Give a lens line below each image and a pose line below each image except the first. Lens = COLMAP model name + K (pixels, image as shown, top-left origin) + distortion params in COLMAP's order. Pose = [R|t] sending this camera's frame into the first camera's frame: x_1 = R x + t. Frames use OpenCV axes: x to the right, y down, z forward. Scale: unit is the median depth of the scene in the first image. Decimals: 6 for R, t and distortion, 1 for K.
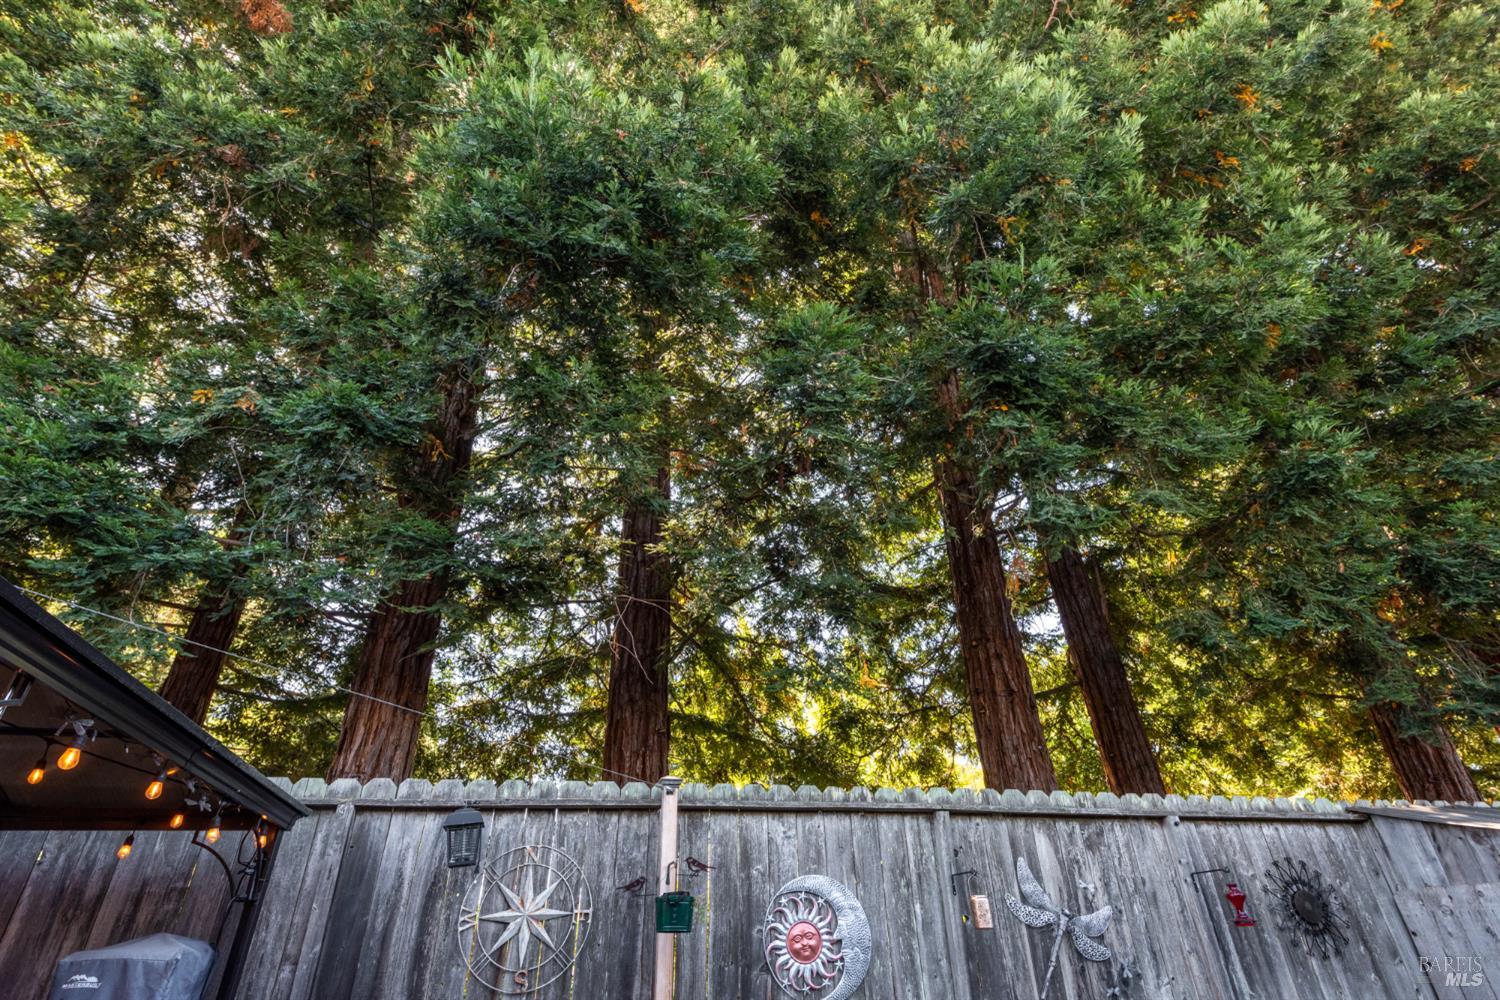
lens RADIAL K [[735.0, 0, 747.7], [0, 735.0, 497.8], [0, 0, 1]] dist [0.010932, -0.001880]
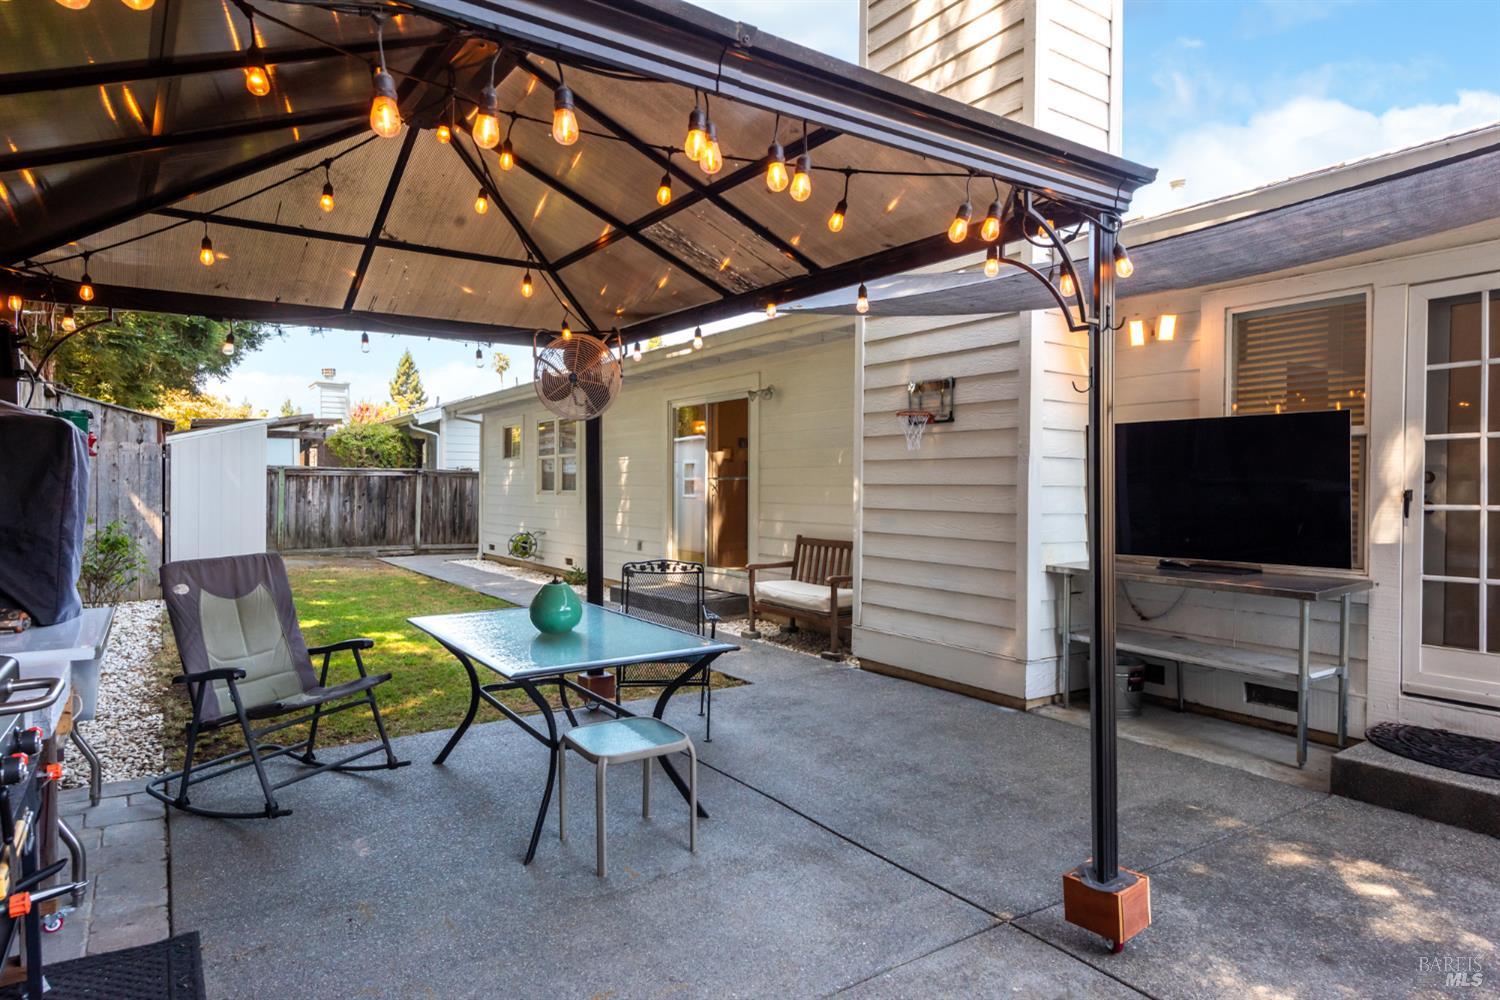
lens RADIAL K [[870.9, 0, 742.0], [0, 870.9, 496.4], [0, 0, 1]] dist [0.016276, -0.008716]
pose [[-0.371580, 0.010785, 0.928338, -1.456439], [-0.492828, 0.845126, -0.207080, 0.354593], [-0.786796, -0.534458, -0.308716, 0.450600]]
